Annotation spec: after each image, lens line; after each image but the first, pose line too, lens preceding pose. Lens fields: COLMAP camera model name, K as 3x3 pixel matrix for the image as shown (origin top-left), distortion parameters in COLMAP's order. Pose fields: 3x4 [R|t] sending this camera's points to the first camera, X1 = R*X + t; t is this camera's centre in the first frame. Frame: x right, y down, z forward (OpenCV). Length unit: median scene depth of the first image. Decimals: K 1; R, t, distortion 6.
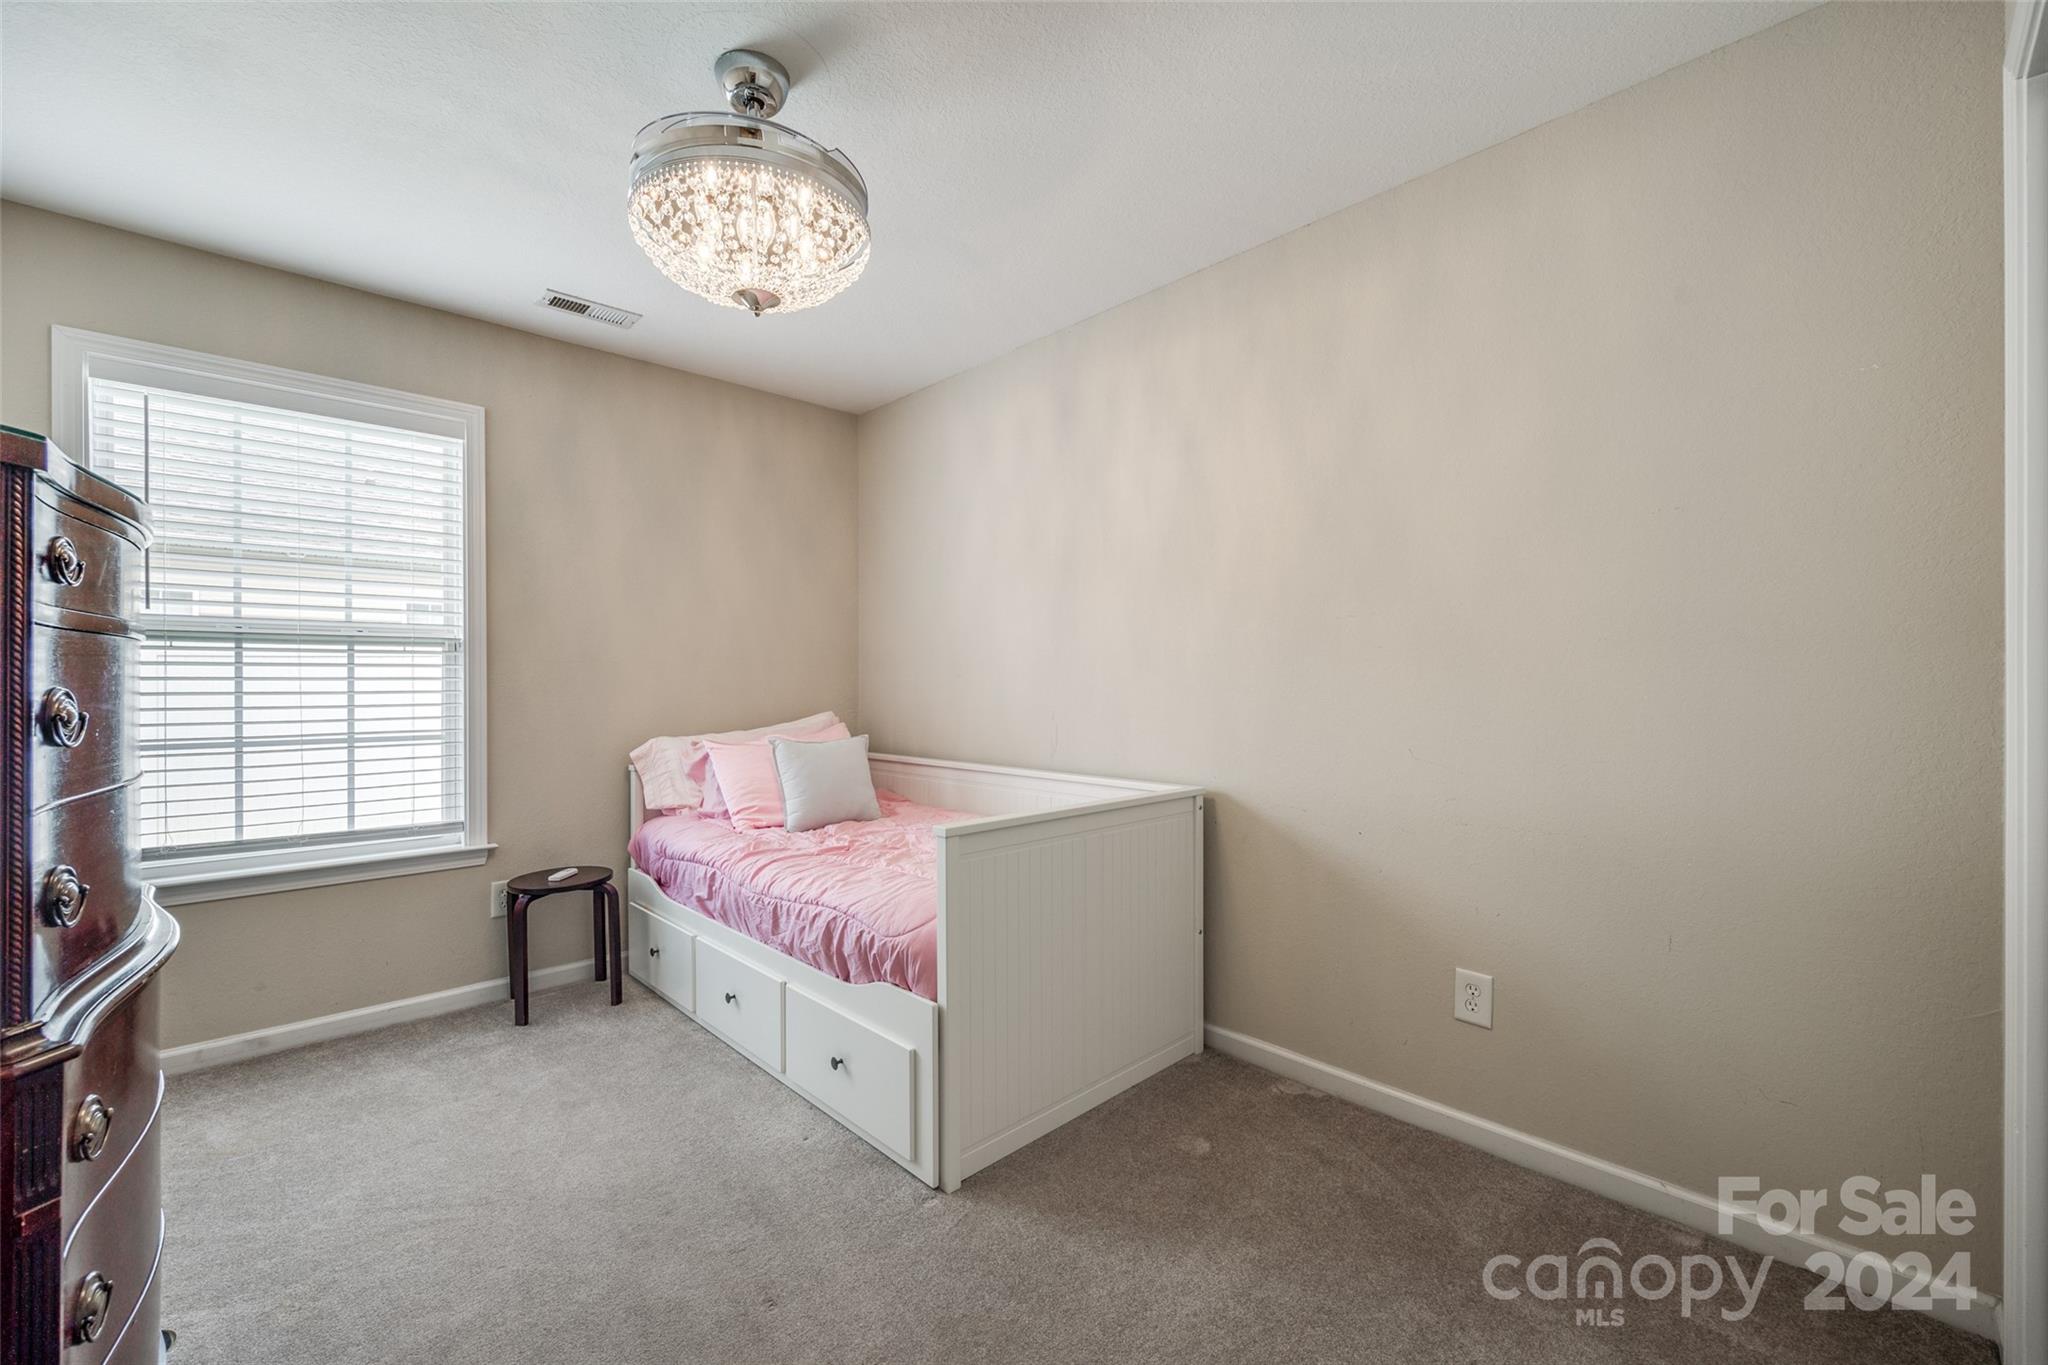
lens RADIAL K [[824.7, 0, 1043.2], [0, 824.7, 677.9], [0, 0, 1]] dist [-0.004430, 0.000056]
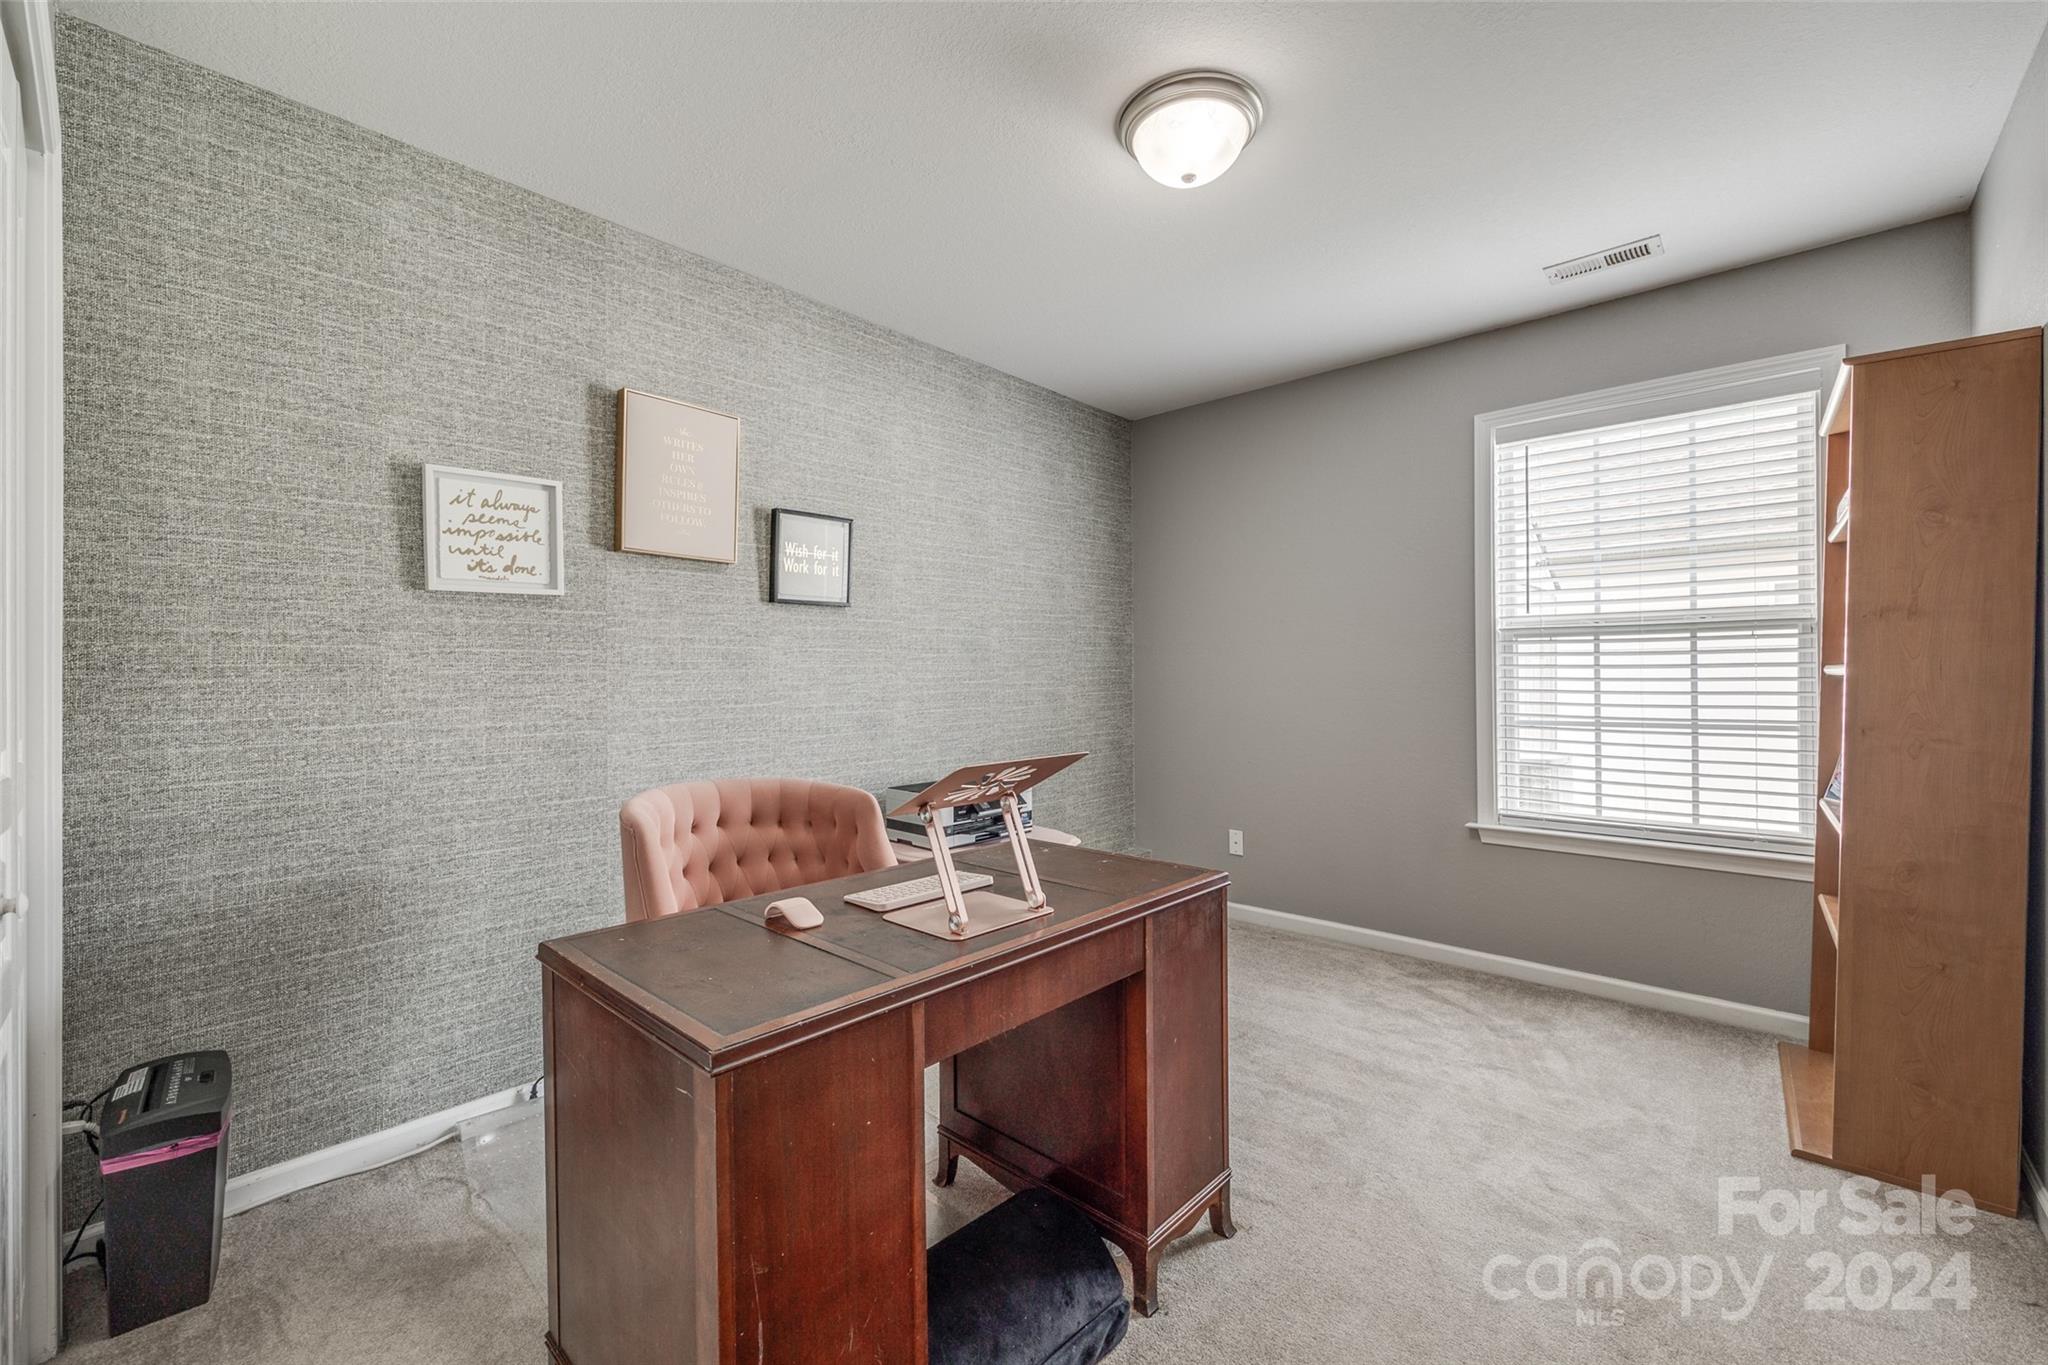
lens RADIAL K [[824.7, 0, 1019.5], [0, 824.7, 667.2], [0, 0, 1]] dist [-0.004430, 0.000056]
pose [[0.047781, -0.006780, -0.998835, 0.126919], [0.010842, 0.999922, -0.006269, 0.000276], [0.998799, -0.010529, 0.047851, 0.120860]]
